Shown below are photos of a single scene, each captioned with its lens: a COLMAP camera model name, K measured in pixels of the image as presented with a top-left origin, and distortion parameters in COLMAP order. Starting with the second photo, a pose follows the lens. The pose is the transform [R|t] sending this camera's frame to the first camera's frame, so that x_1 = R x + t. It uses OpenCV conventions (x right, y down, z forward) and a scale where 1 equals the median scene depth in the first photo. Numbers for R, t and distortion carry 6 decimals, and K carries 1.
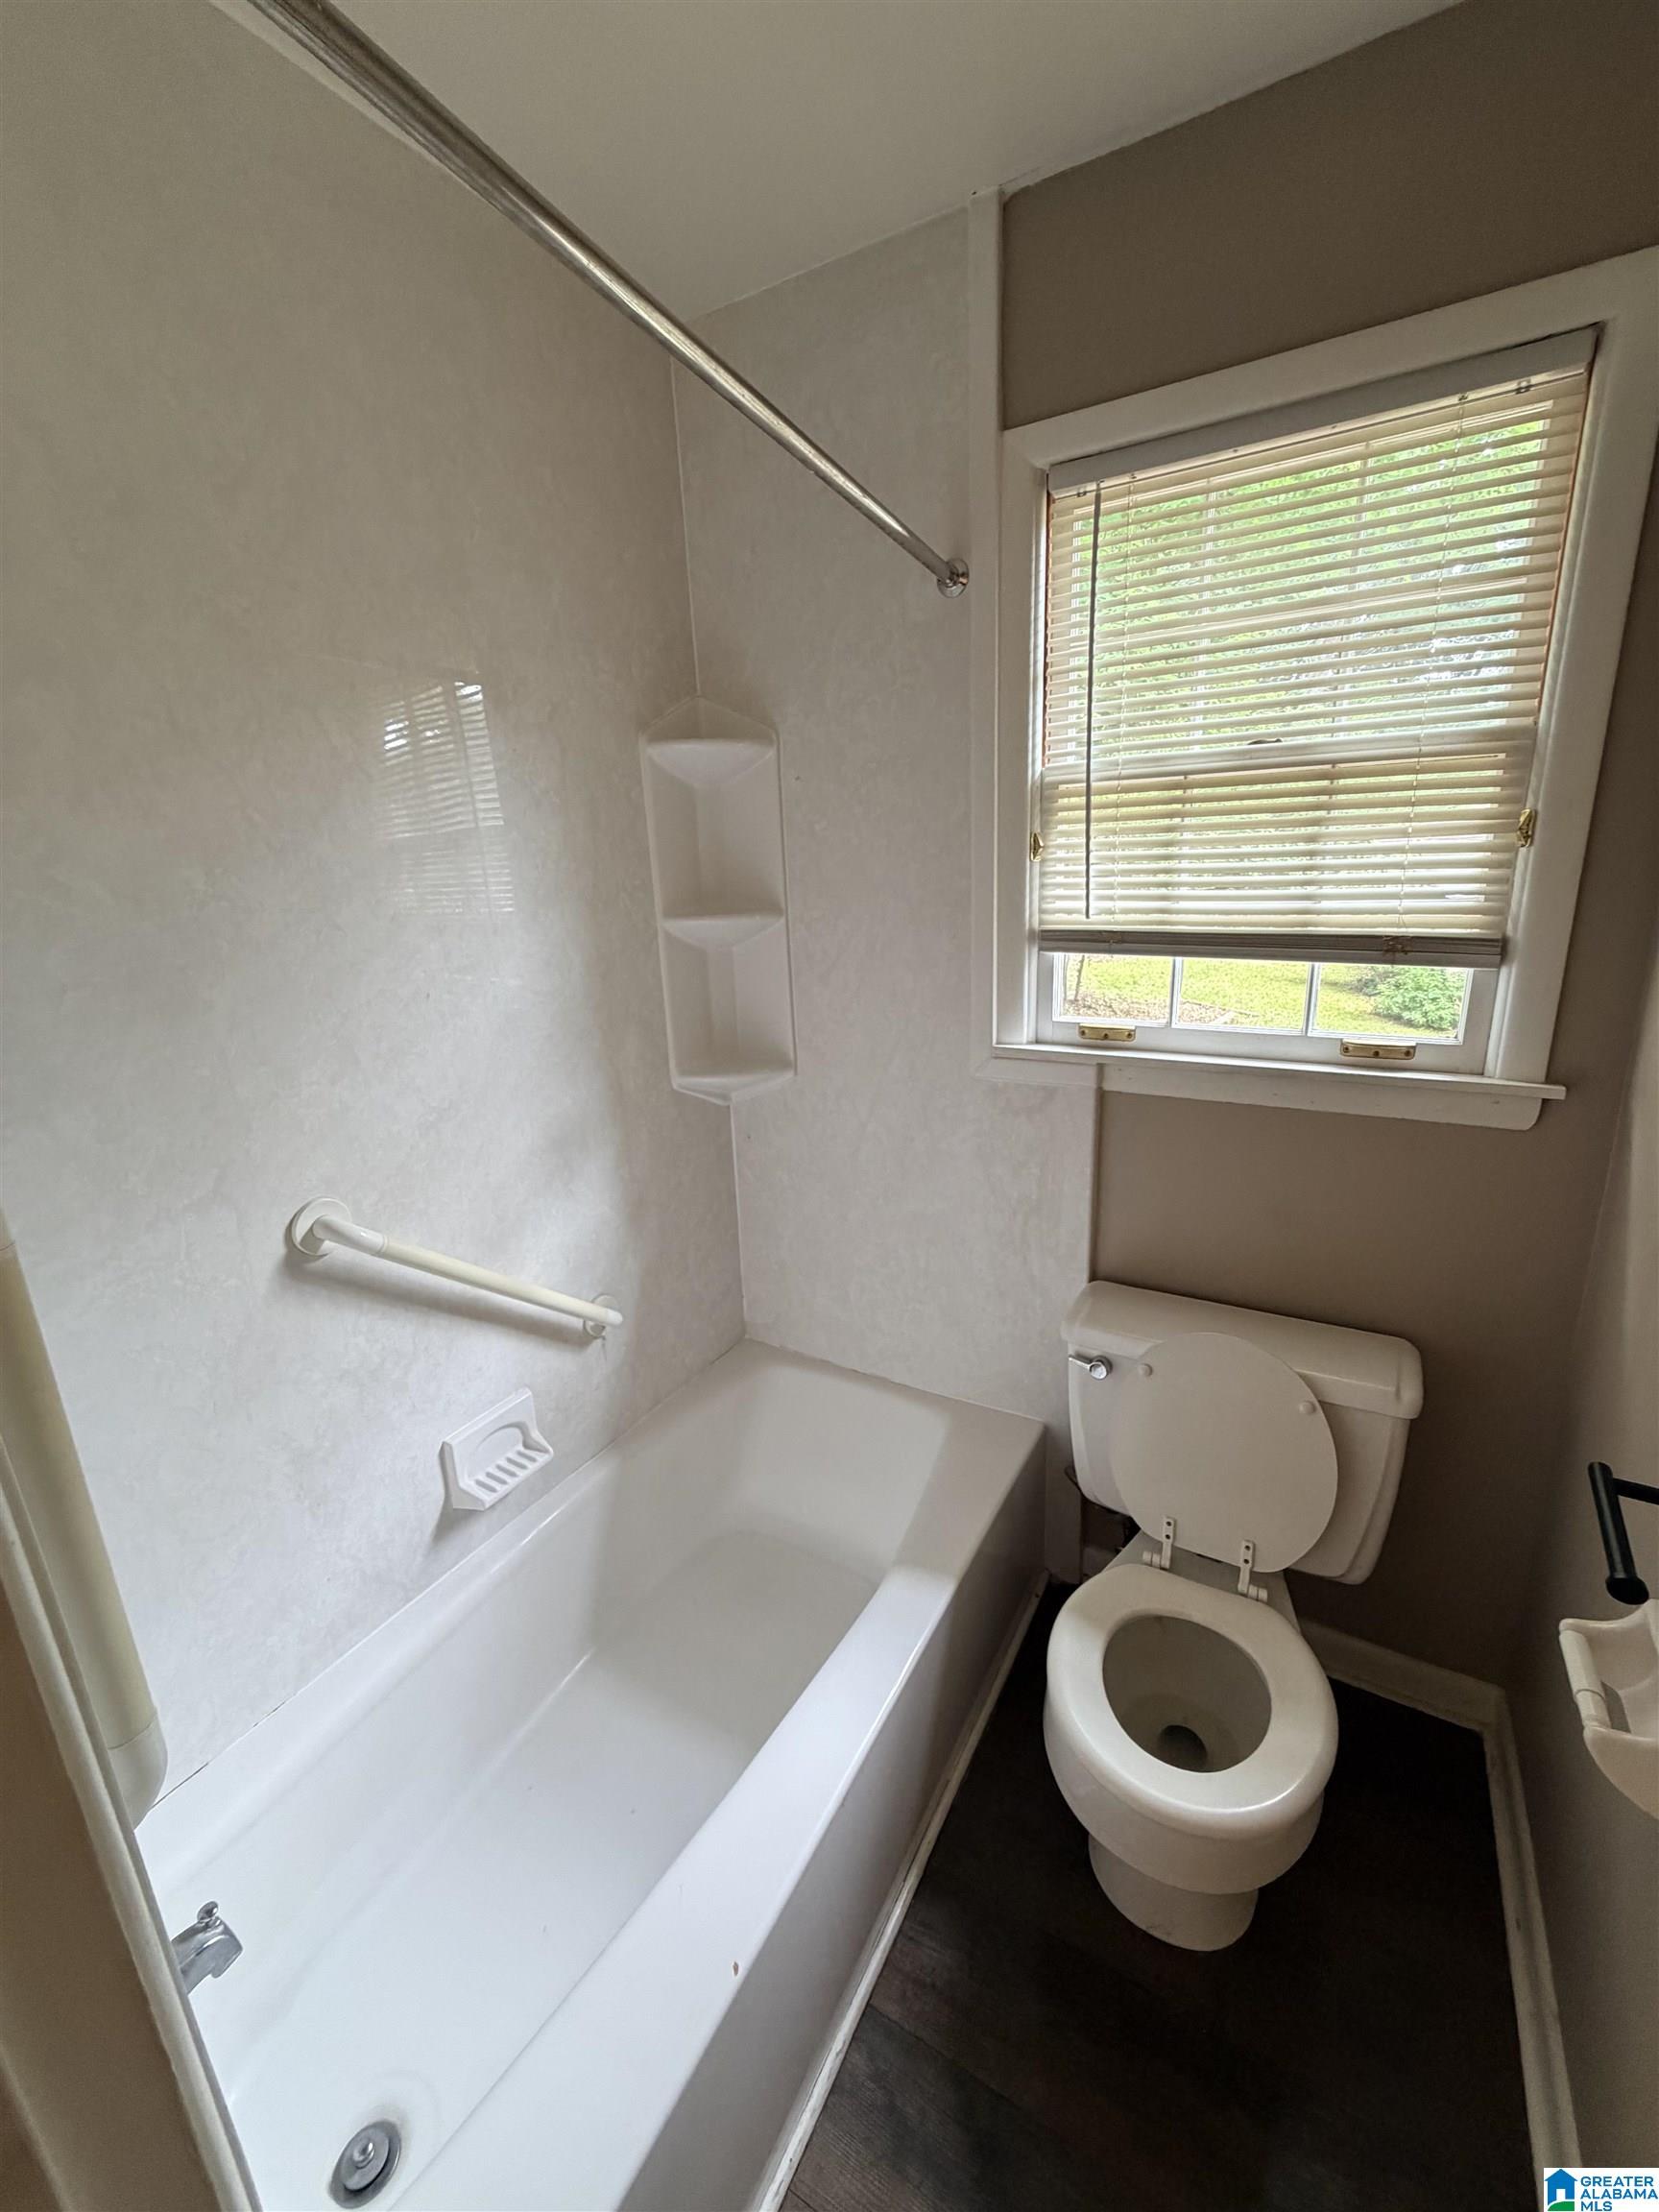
lens RADIAL K [[879.4, 0, 830.1], [0, 879.4, 1106.2], [0, 0, 1]] dist [-0.000323, -0.000410]
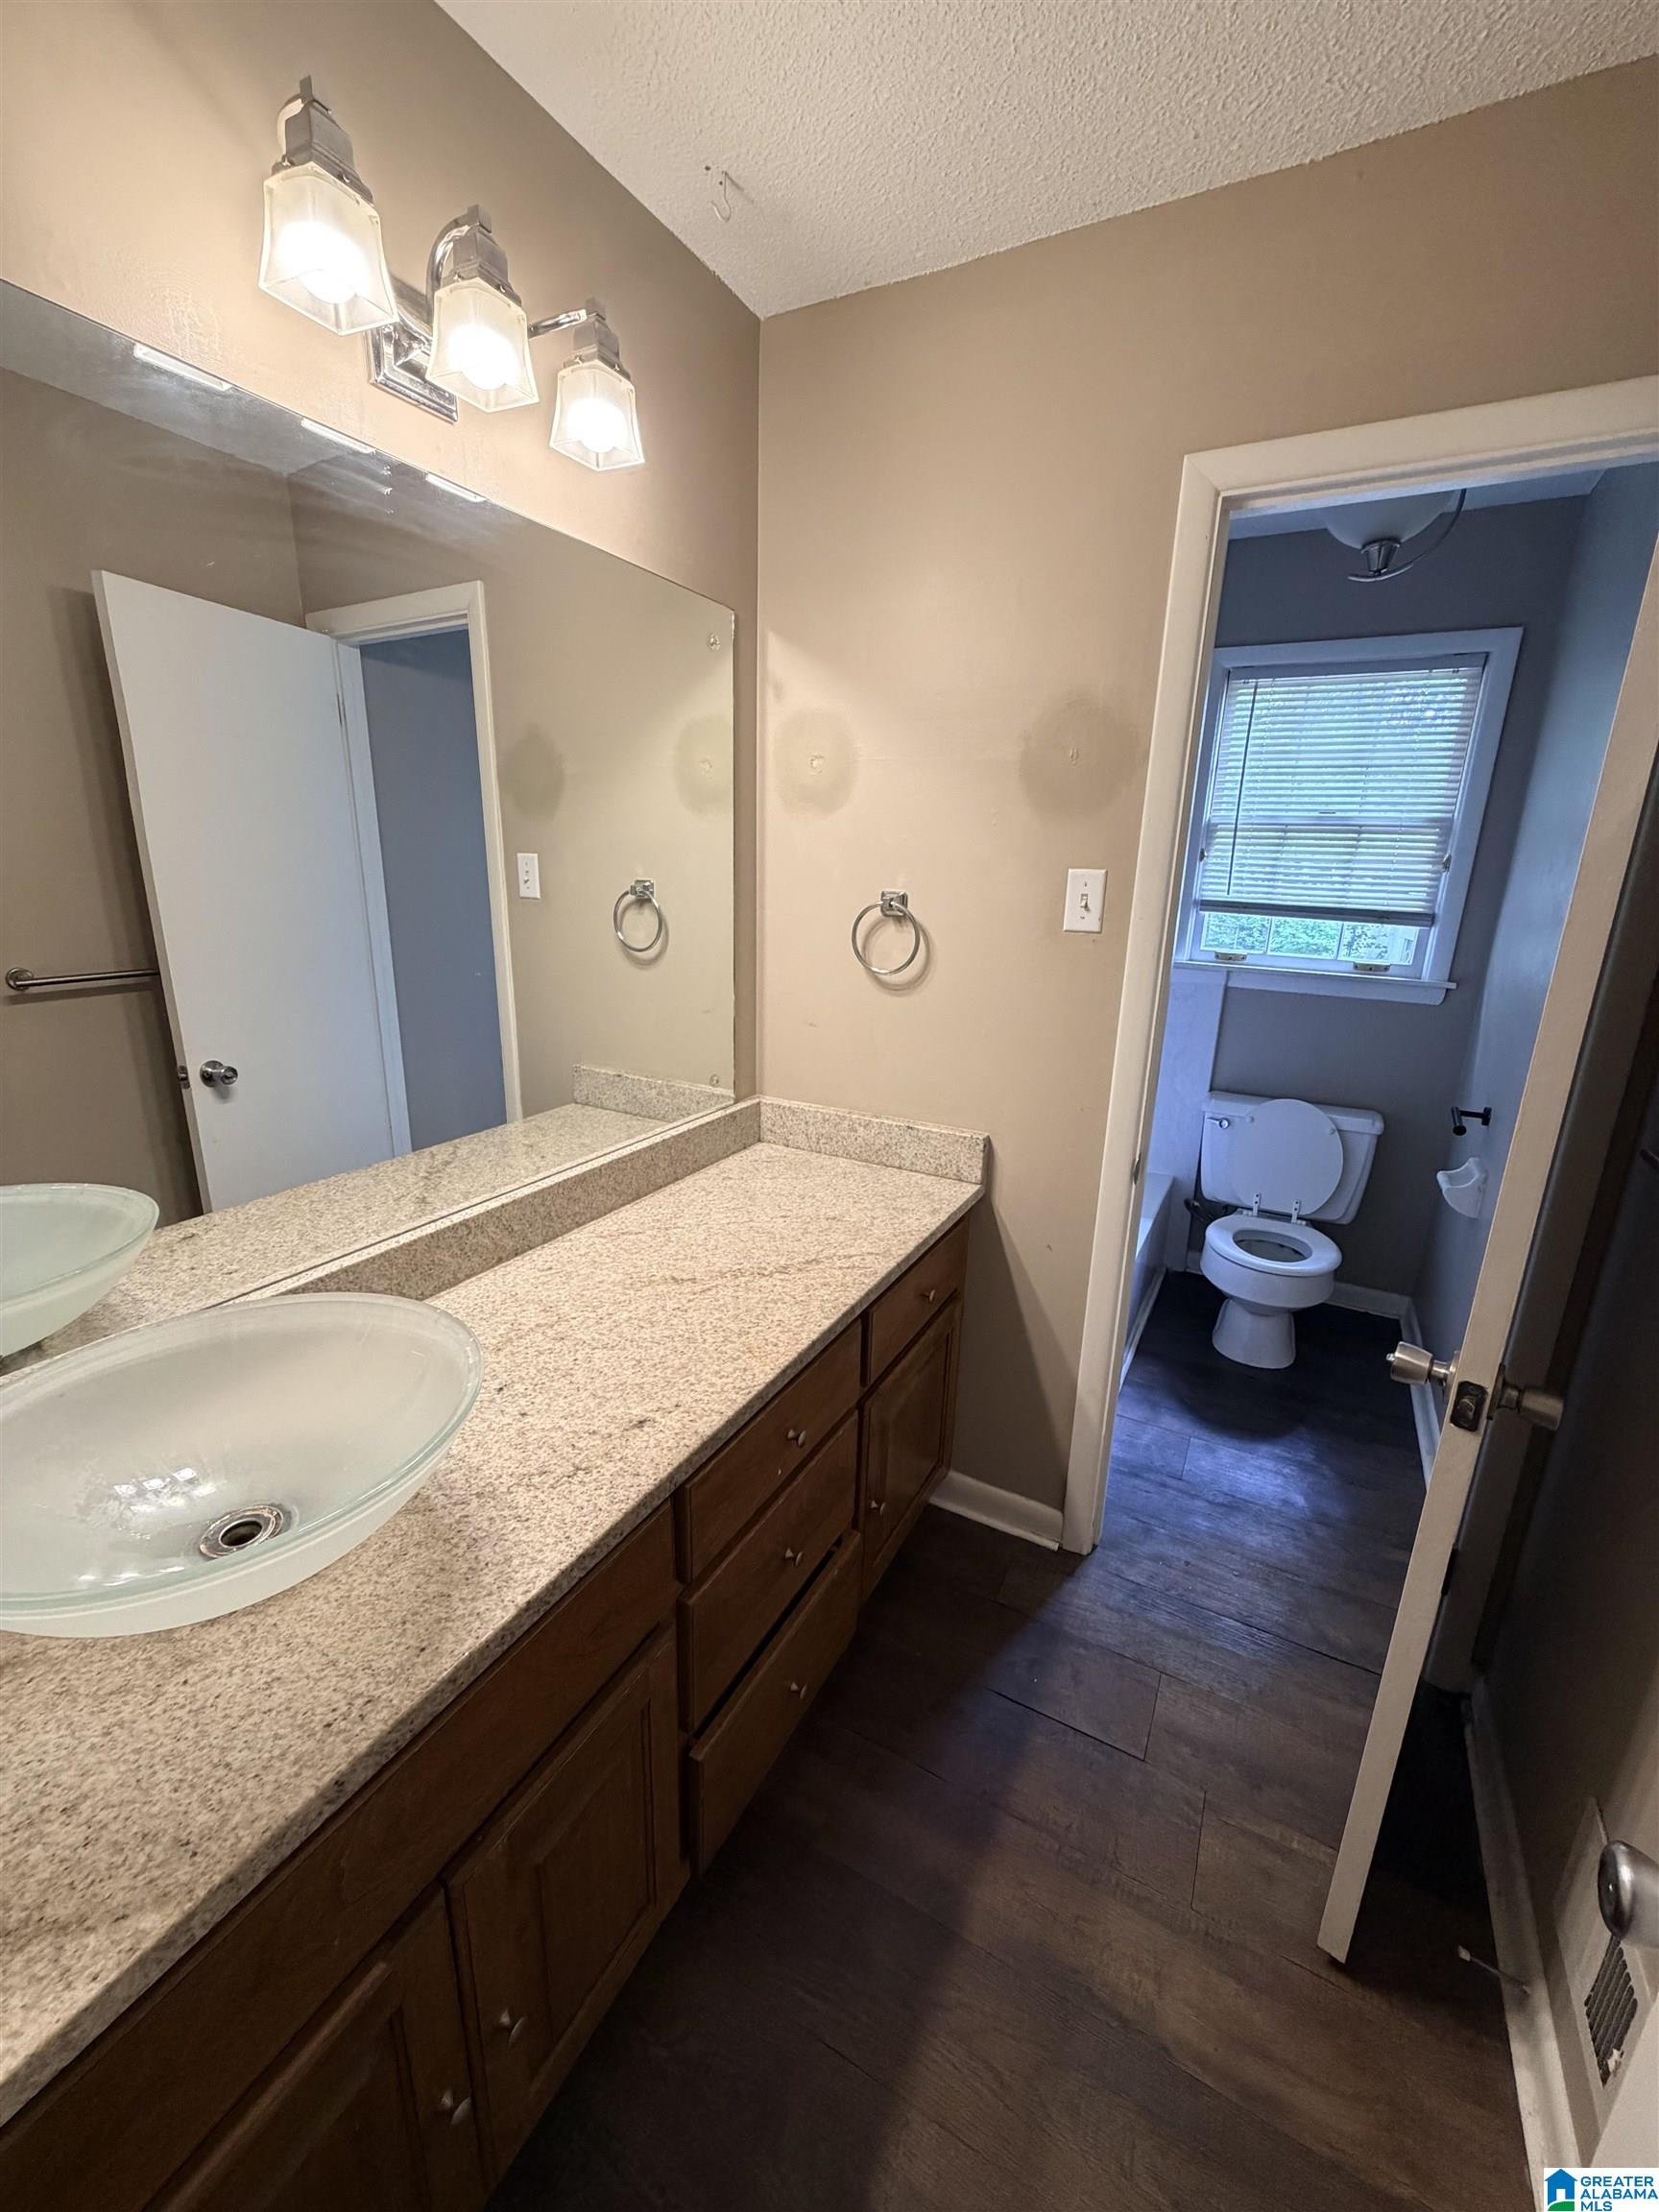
lens RADIAL K [[879.4, 0, 833.0], [0, 879.4, 1106.9], [0, 0, 1]] dist [-0.000323, -0.000410]
pose [[0.997664, 0.046578, 0.049976, -0.728729], [-0.047698, 0.998631, 0.021451, 0.282618], [-0.048909, -0.023785, 0.998520, -1.009264]]
